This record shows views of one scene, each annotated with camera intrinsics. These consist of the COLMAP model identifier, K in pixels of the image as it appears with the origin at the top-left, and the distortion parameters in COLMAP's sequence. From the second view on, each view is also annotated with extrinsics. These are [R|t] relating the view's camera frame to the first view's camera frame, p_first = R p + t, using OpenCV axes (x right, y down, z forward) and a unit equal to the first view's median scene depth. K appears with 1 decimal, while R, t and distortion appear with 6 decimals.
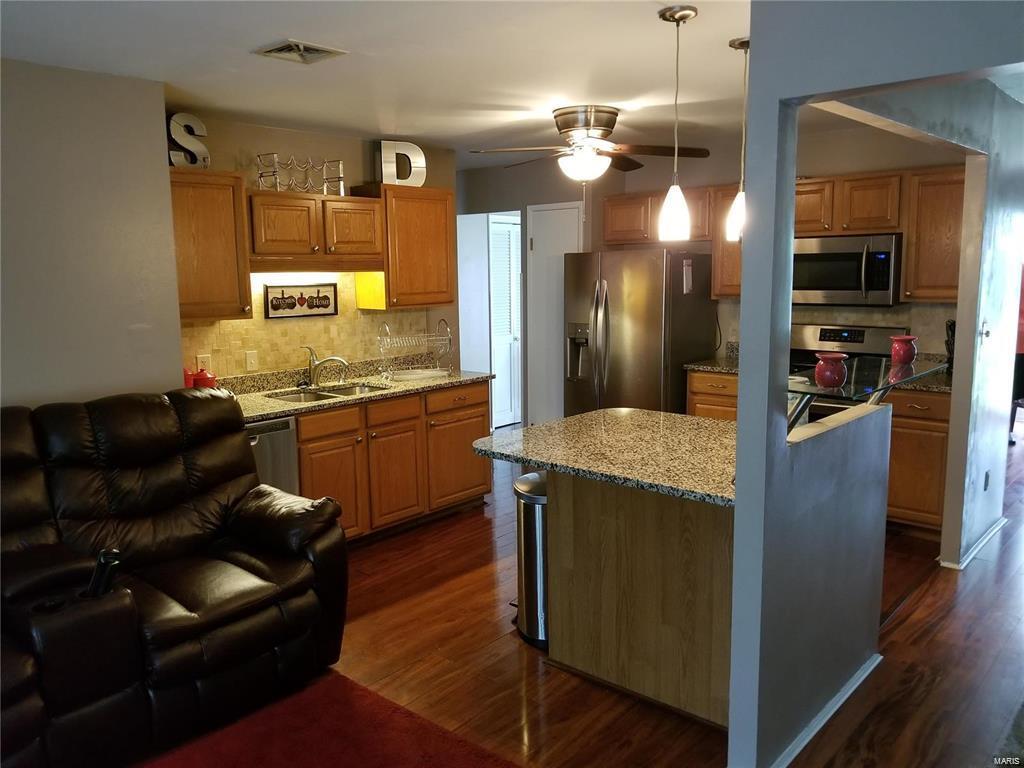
lens RADIAL K [[803.9, 0, 474.6], [0, 803.9, 390.6], [0, 0, 1]] dist [0.073960, -0.135341]
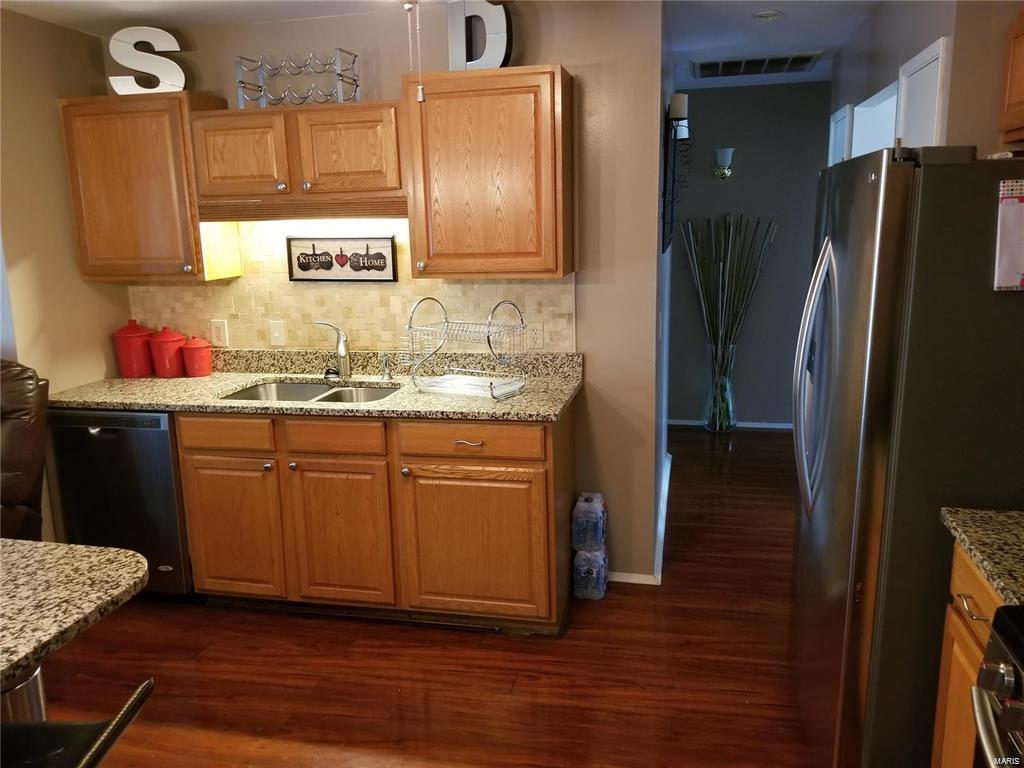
lens RADIAL K [[803.9, 0, 505.7], [0, 803.9, 379.1], [0, 0, 1]] dist [0.073960, -0.135341]
pose [[0.504145, 0.173922, -0.845925, 0.493258], [-0.116690, 0.984247, 0.132817, -0.118861], [0.855699, 0.031752, 0.516499, 0.755222]]
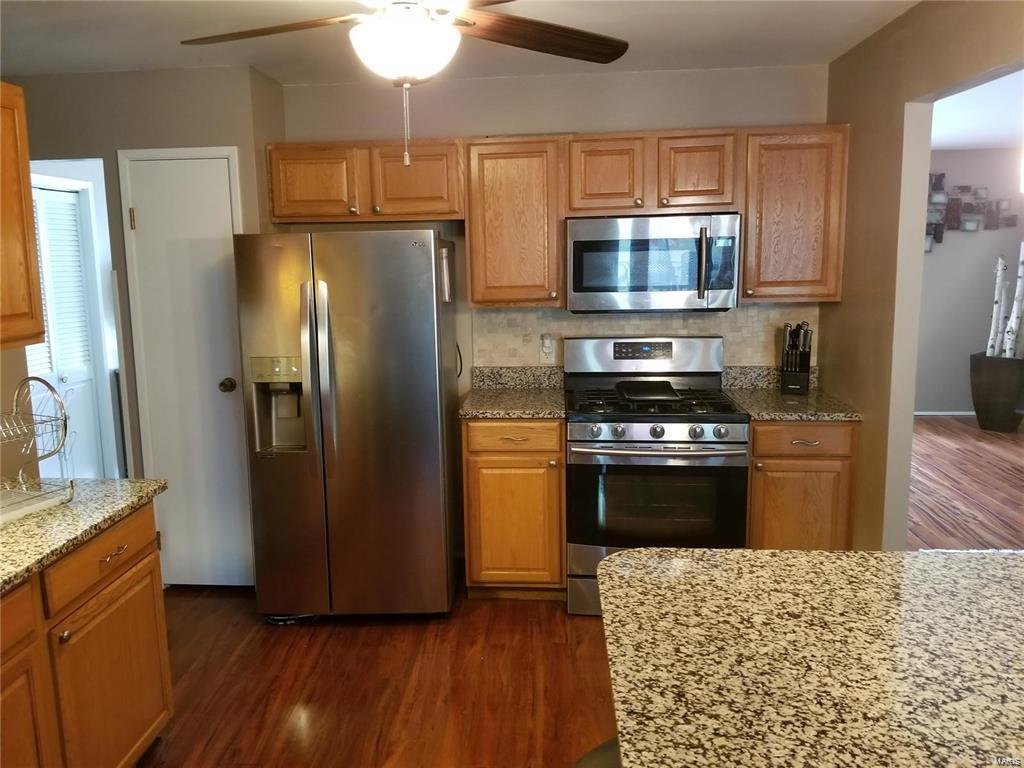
lens RADIAL K [[803.9, 0, 487.2], [0, 803.9, 379.7], [0, 0, 1]] dist [0.073960, -0.135341]
pose [[0.780275, -0.095930, 0.618036, -0.129407], [0.100350, 0.994567, 0.027682, -0.080769], [-0.617333, 0.040420, 0.785663, 0.537977]]
